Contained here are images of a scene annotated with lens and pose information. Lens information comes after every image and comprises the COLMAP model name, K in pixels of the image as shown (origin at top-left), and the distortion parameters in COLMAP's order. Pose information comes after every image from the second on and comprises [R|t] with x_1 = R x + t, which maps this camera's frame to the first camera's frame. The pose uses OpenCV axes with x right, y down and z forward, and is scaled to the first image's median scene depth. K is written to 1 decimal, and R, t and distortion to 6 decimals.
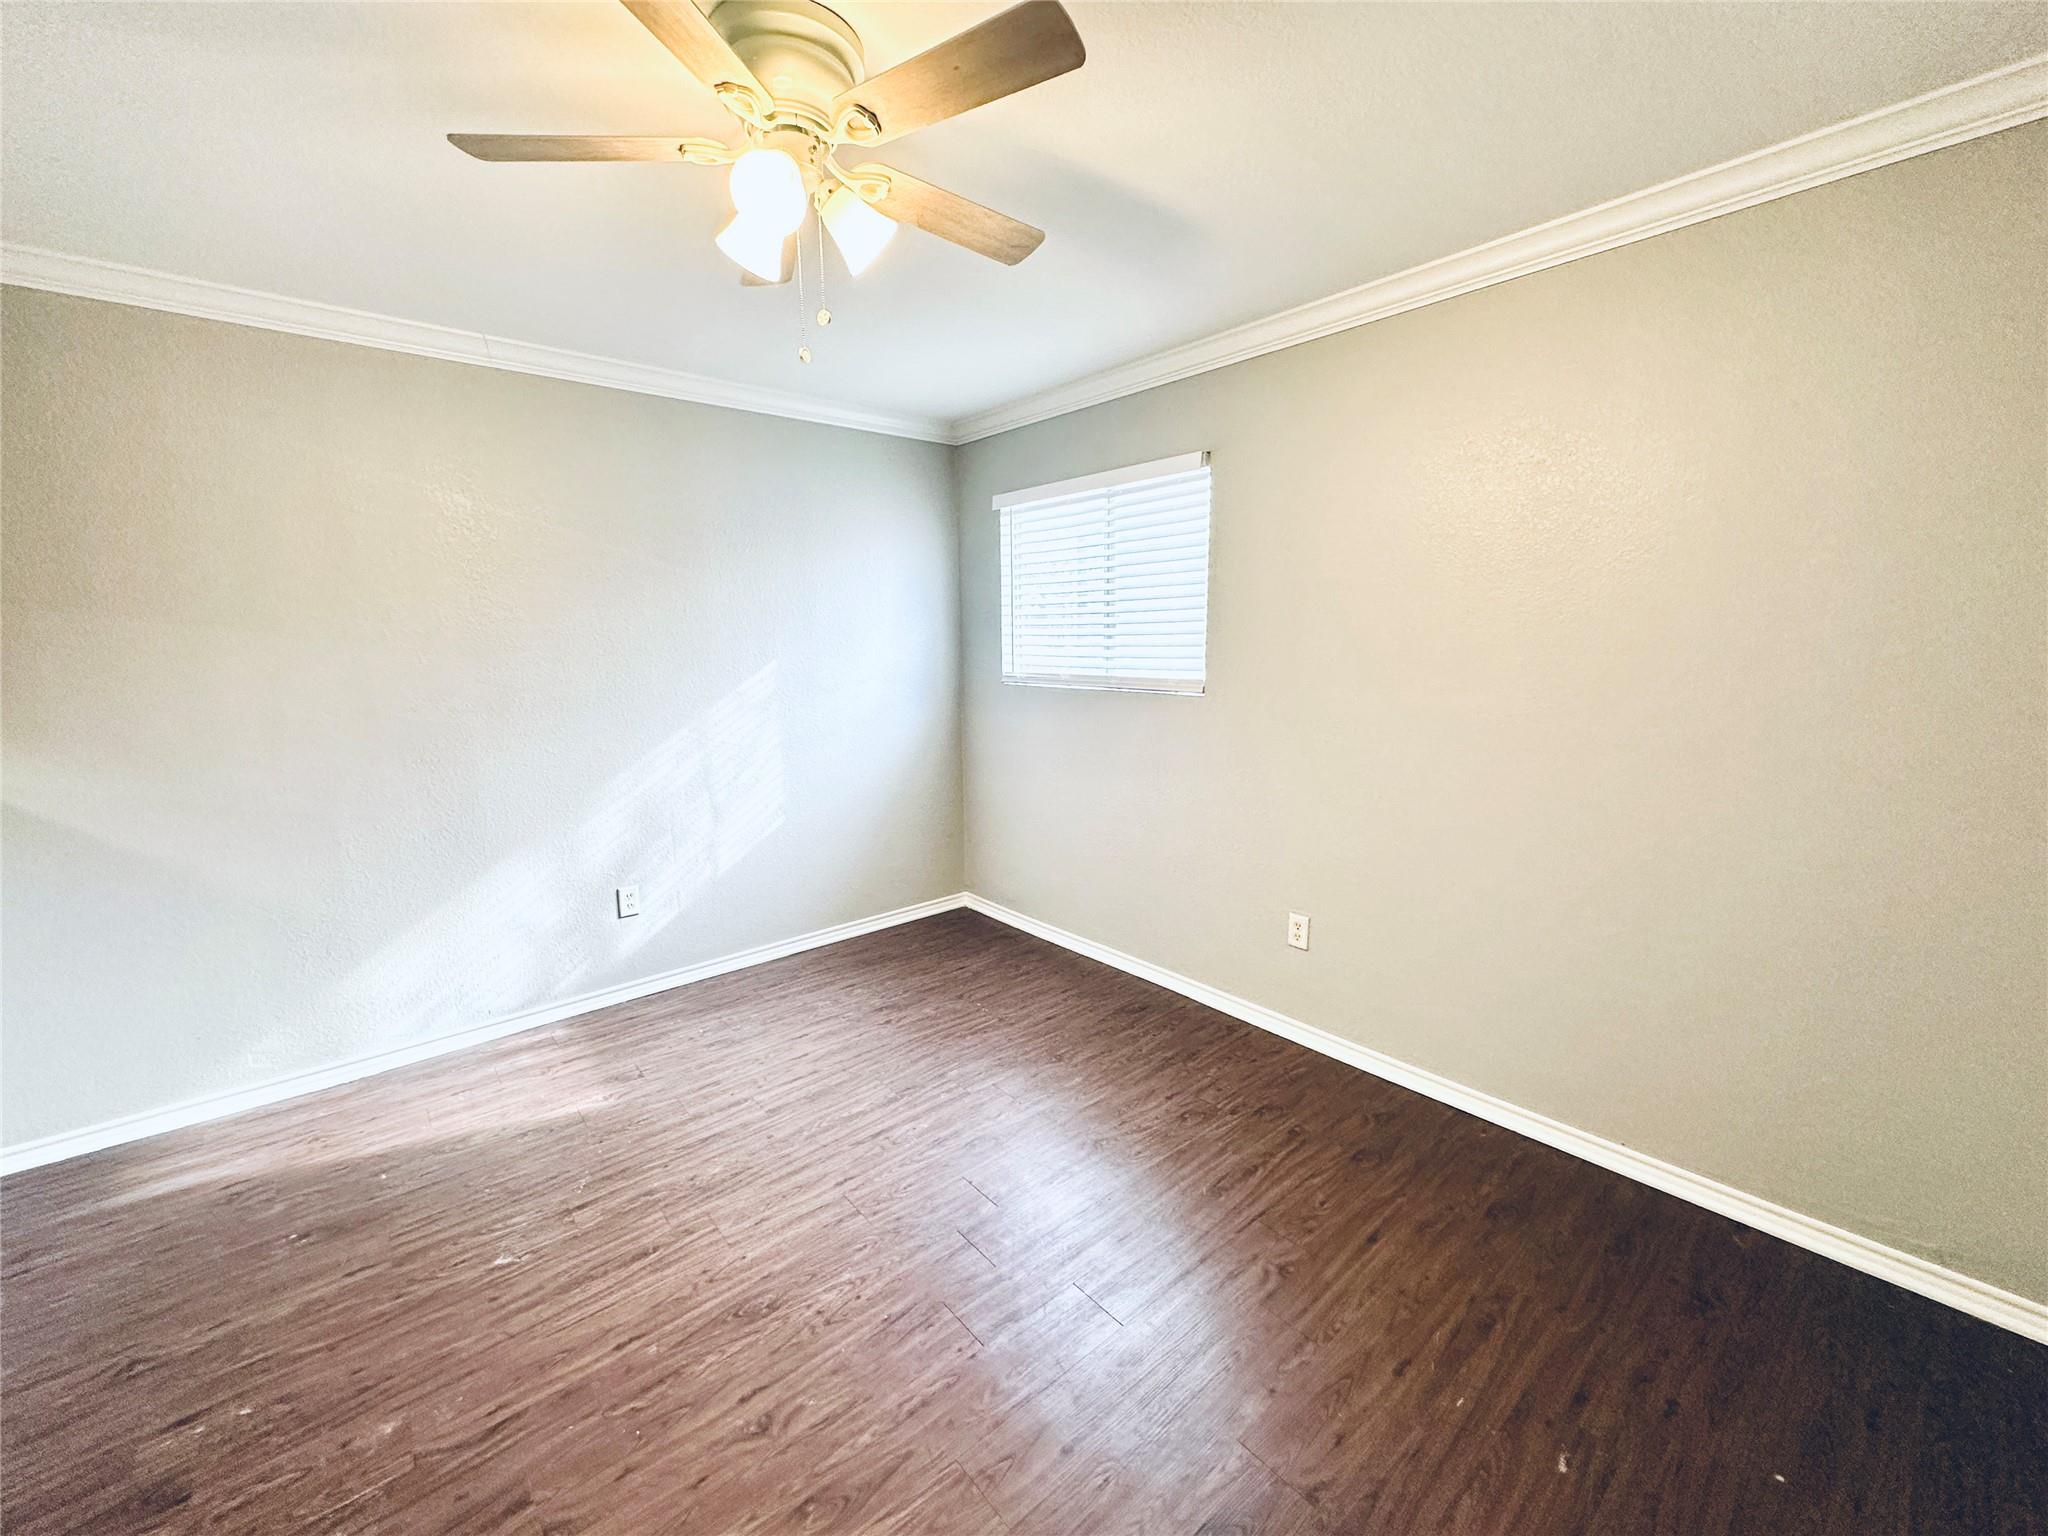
lens RADIAL K [[811.3, 0, 1025.2], [0, 811.3, 772.9], [0, 0, 1]] dist [0.000379, 0.000198]
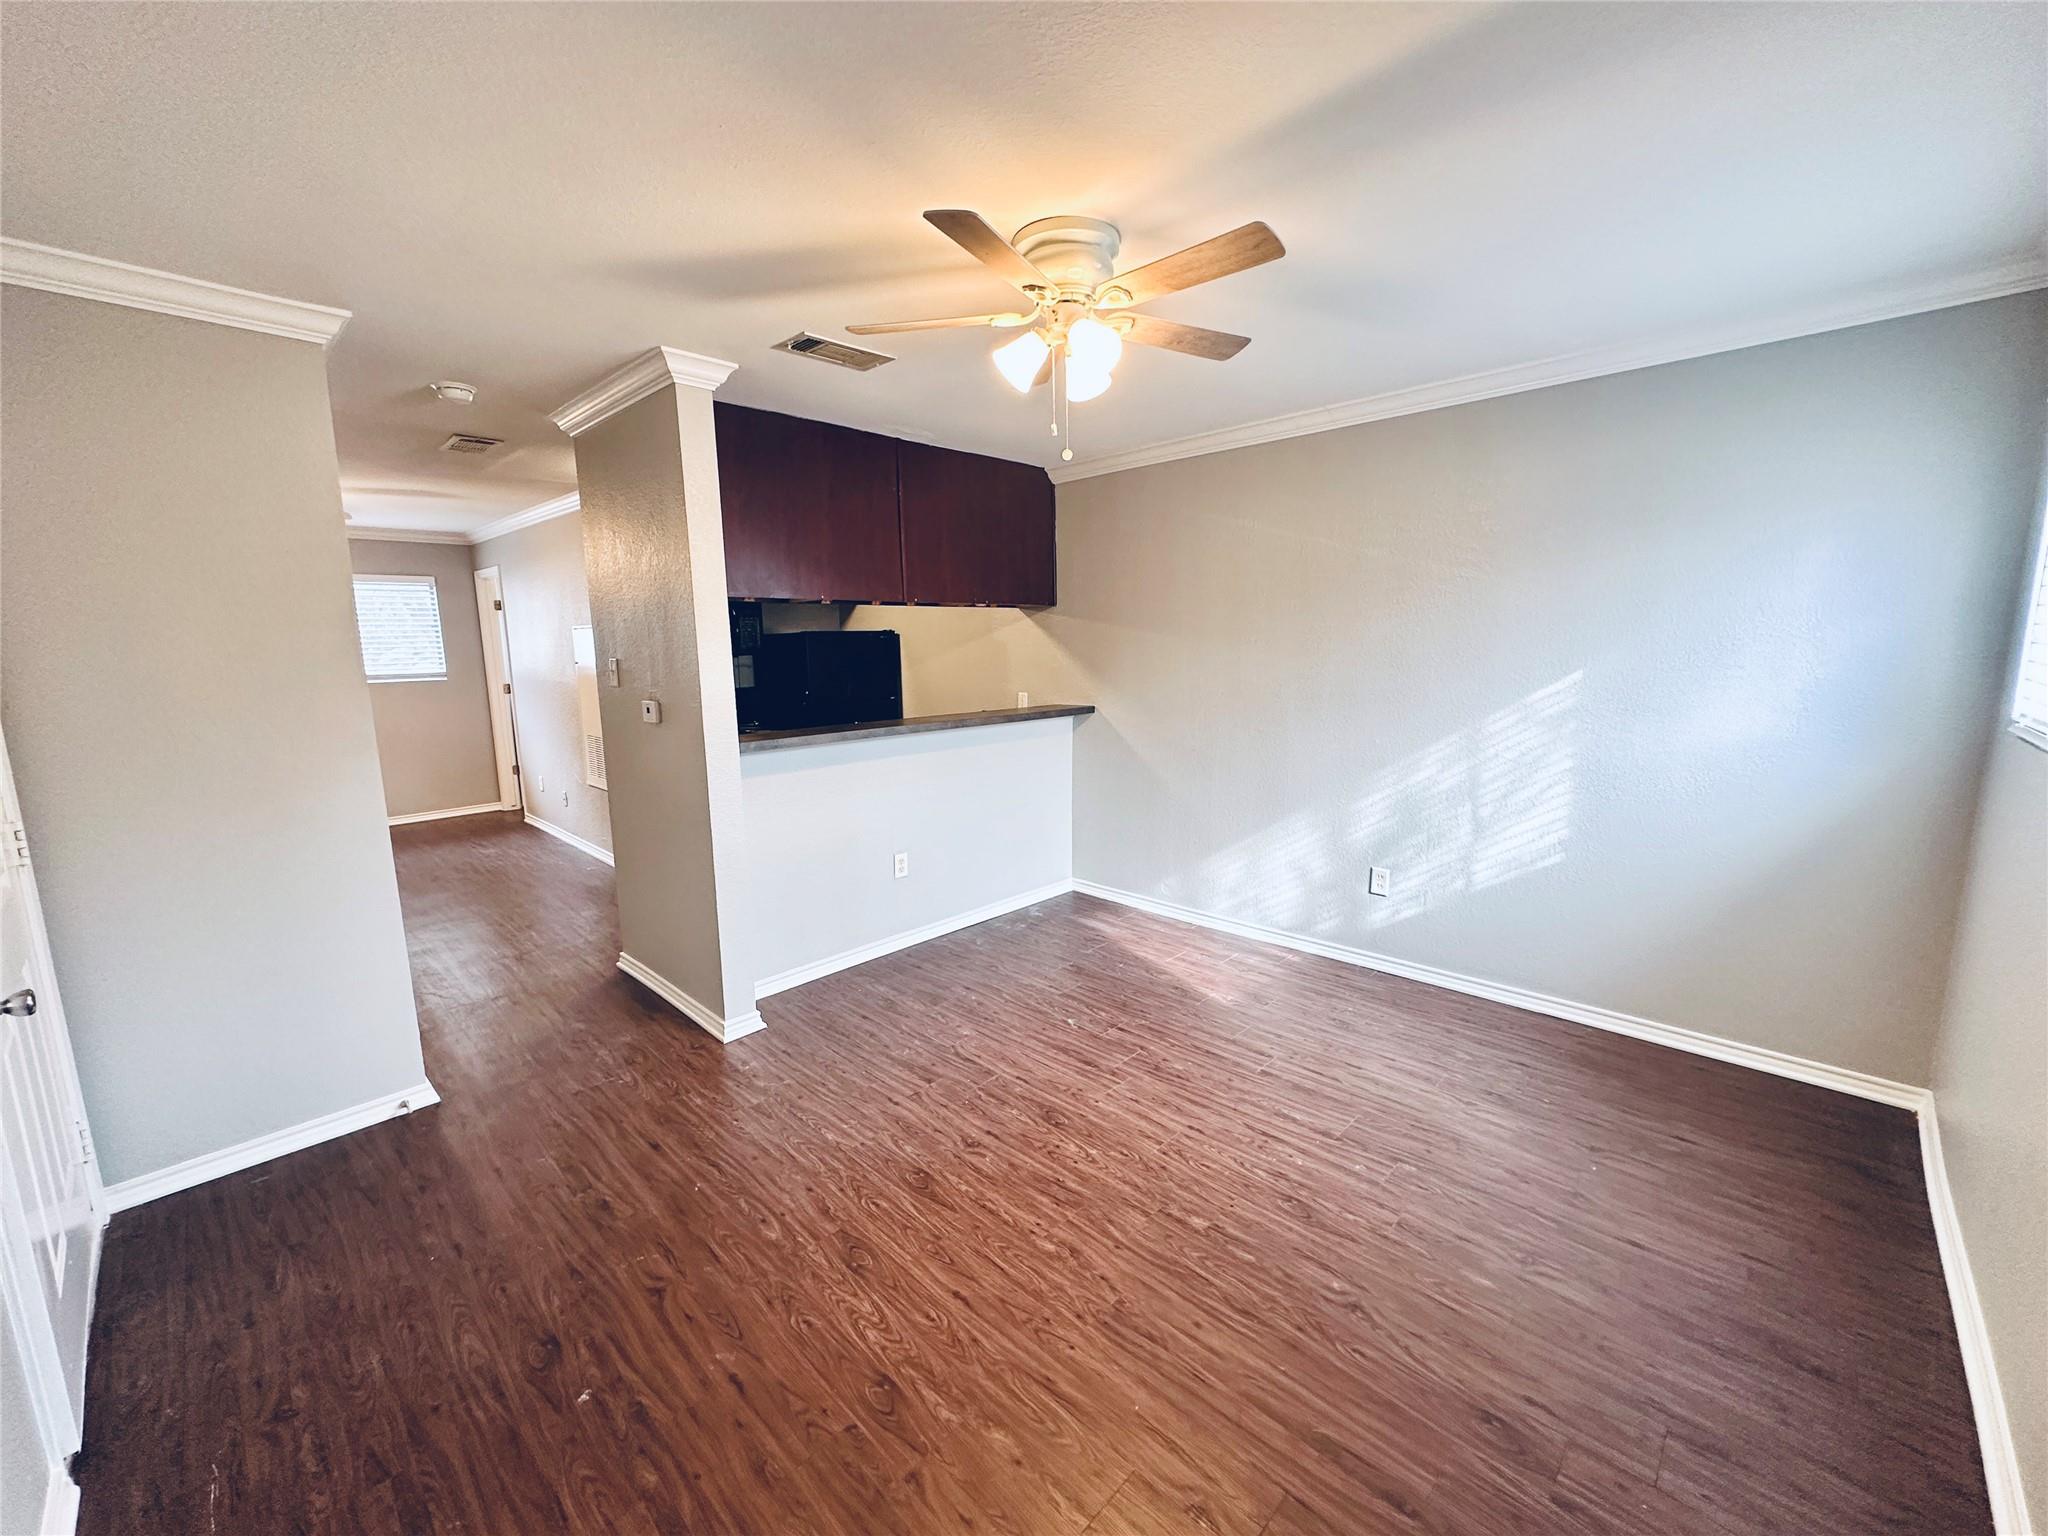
lens RADIAL K [[811.3, 0, 1018.9], [0, 811.3, 765.8], [0, 0, 1]] dist [0.000379, 0.000198]
pose [[0.087157, 0.162954, -0.982776, 0.692708], [-0.152699, 0.977057, 0.148464, -0.110998], [0.984422, 0.137130, 0.110040, 0.490215]]
